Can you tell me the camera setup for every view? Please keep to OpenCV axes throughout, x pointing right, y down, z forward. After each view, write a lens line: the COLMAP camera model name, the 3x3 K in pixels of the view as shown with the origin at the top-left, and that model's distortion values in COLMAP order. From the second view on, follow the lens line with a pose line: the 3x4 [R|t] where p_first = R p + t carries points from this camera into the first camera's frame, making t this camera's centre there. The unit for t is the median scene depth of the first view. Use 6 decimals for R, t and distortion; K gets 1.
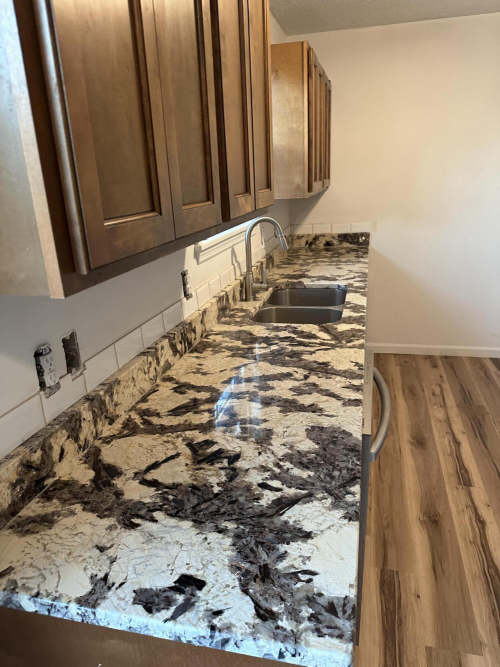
lens RADIAL K [[466.3, 0, 245.2], [0, 466.3, 335.7], [0, 0, 1]] dist [0.013244, -0.020797]
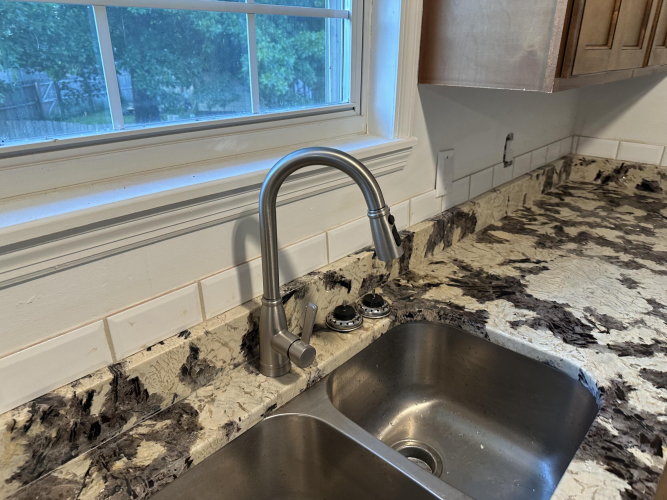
lens RADIAL K [[466.3, 0, 340.3], [0, 466.3, 235.1], [0, 0, 1]] dist [0.013244, -0.020797]
pose [[0.876632, 0.224954, -0.425338, 0.150334], [-0.193043, 0.974148, 0.117344, -0.184179], [0.440739, -0.020759, 0.897395, 0.561611]]
